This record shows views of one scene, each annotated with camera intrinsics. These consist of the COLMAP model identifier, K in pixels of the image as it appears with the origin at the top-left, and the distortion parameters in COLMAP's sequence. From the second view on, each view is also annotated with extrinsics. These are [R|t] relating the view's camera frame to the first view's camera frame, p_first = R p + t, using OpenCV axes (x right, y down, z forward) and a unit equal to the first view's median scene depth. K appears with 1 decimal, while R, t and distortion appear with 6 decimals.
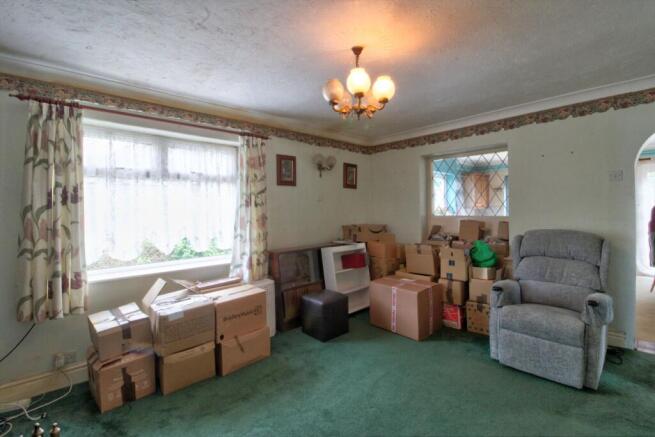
lens RADIAL K [[300.1, 0, 332.8], [0, 300.1, 209.6], [0, 0, 1]] dist [-0.015341, -0.001031]
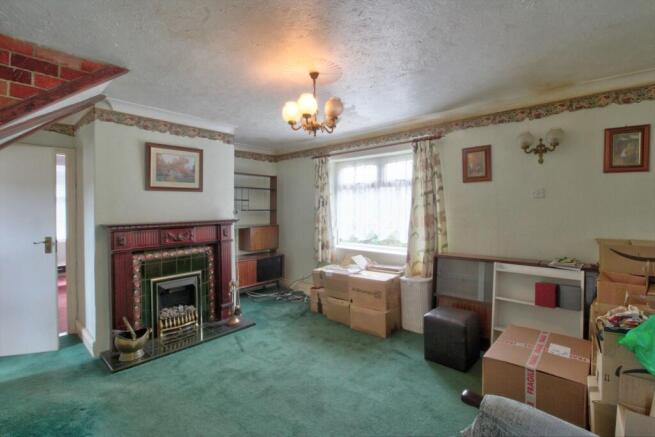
lens RADIAL K [[300.1, 0, 332.8], [0, 300.1, 209.6], [0, 0, 1]] dist [-0.015341, -0.001031]
pose [[0.085427, 0.026463, -0.995993, 0.828785], [0.012251, 0.999544, 0.027608, -0.037989], [0.996269, -0.014561, 0.085064, 0.645323]]
